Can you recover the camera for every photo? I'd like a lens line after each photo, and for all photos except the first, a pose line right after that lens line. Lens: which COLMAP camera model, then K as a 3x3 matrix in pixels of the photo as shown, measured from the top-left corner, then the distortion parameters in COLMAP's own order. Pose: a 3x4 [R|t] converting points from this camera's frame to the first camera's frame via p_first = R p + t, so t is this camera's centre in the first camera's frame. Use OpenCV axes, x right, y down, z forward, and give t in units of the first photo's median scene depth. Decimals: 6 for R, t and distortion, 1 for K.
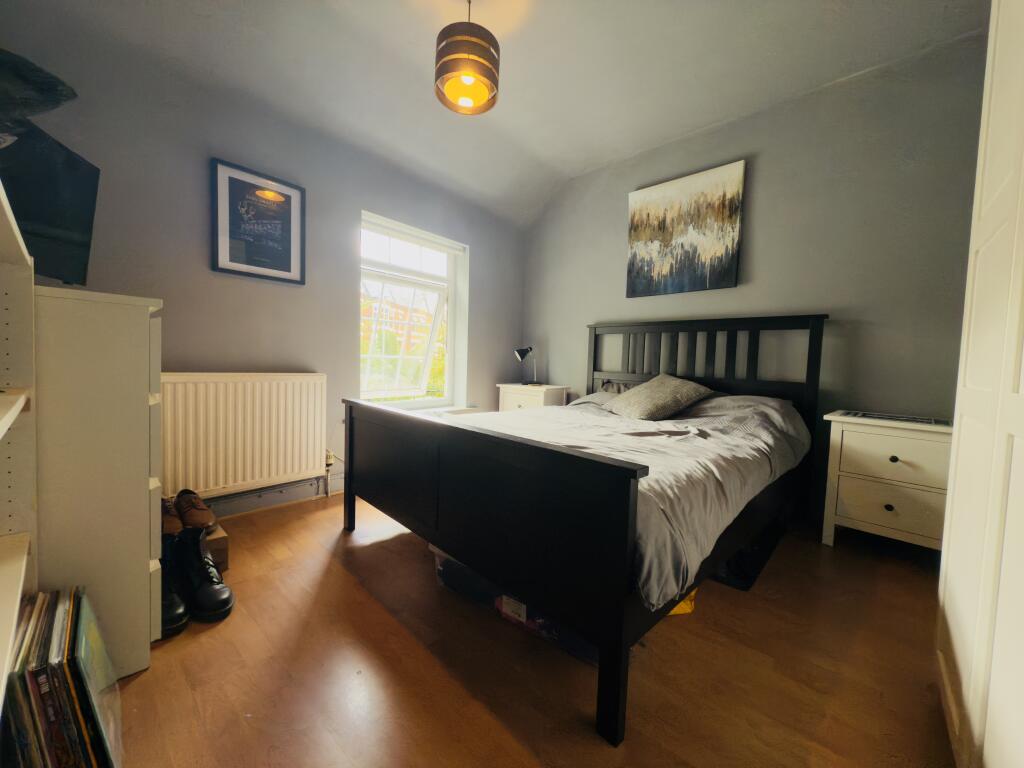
lens RADIAL K [[404.7, 0, 512.0], [0, 404.7, 384.0], [0, 0, 1]] dist [-0.000522, -0.000065]
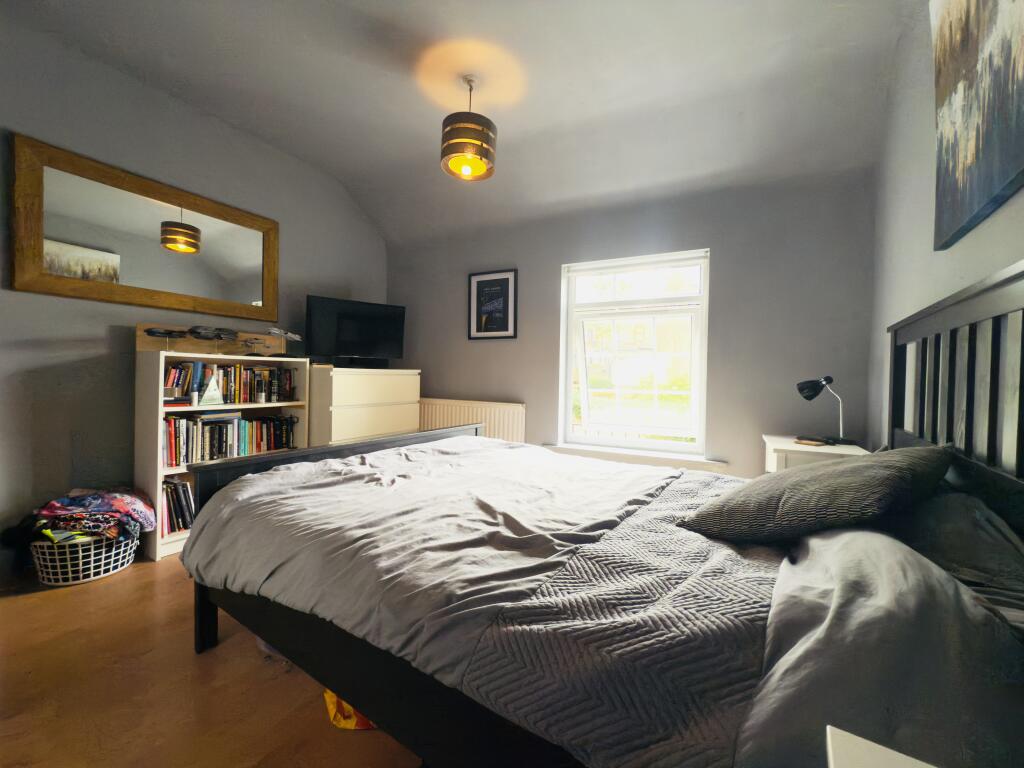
lens RADIAL K [[412.0, 0, 512.0], [0, 412.0, 384.0], [0, 0, 1]] dist [0.000392, -0.000028]
pose [[0.217666, -0.013264, -0.975933, 0.834818], [-0.073015, 0.996885, -0.029833, -0.052907], [0.973288, 0.077751, 0.216019, 0.715925]]
